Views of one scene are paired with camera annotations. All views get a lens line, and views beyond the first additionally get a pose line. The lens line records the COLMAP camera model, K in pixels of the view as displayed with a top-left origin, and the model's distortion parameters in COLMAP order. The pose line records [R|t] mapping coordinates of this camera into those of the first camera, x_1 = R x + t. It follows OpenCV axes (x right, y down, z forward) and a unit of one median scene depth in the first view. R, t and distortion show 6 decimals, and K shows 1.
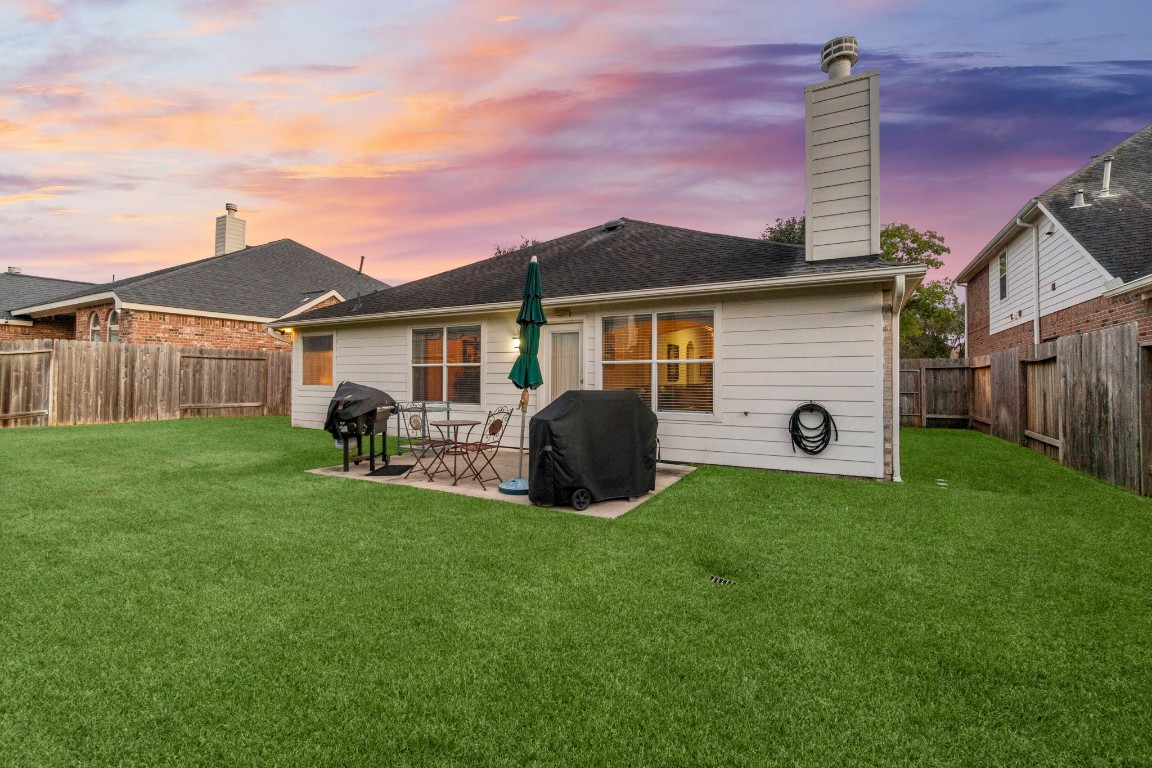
lens RADIAL K [[496.0, 0, 569.3], [0, 496.0, 383.2], [0, 0, 1]] dist [-0.004116, 0.000105]
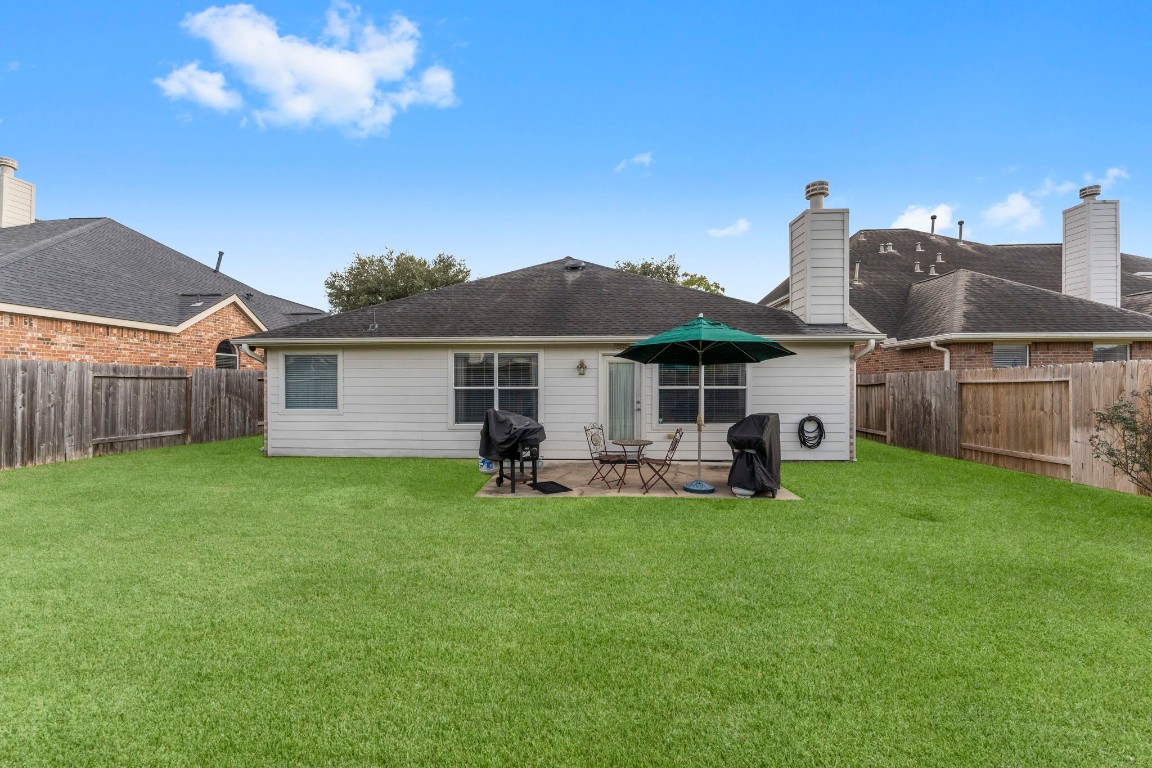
lens RADIAL K [[462.4, 0, 569.8], [0, 462.4, 386.4], [0, 0, 1]] dist [0.011019, 0.000157]
pose [[0.894904, -0.007868, 0.446189, -0.485274], [0.009410, 0.999955, -0.001240, -0.033198], [-0.446159, 0.005308, 0.894938, 0.016823]]
